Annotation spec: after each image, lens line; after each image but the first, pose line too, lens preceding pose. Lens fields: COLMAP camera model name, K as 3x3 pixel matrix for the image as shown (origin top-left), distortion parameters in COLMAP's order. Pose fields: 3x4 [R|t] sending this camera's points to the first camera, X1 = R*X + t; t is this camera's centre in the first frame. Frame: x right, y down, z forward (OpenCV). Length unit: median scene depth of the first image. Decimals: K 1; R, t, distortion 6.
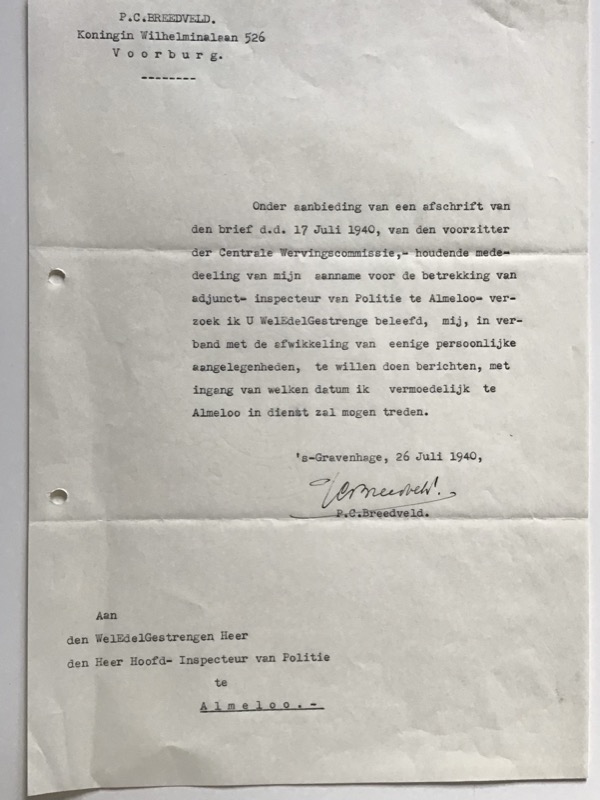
lens RADIAL K [[721.5, 0, 306.9], [0, 721.5, 396.0], [0, 0, 1]] dist [0.006057, 0.004398]
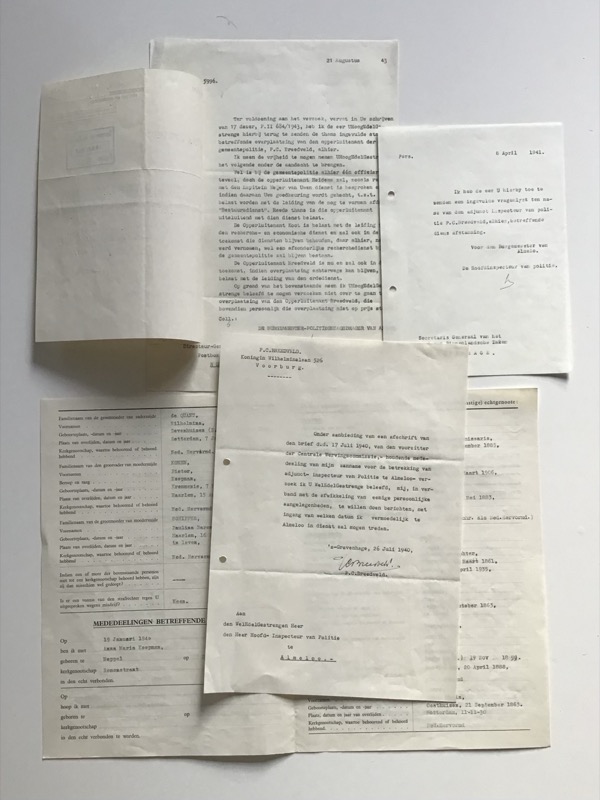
lens RADIAL K [[721.5, 0, 291.4], [0, 721.5, 404.6], [0, 0, 1]] dist [0.006057, 0.004398]
pose [[0.998396, 0.043123, -0.036680, -0.065762], [-0.044214, 0.998588, -0.029462, -0.282470], [0.035358, 0.031037, 0.998893, -1.240187]]
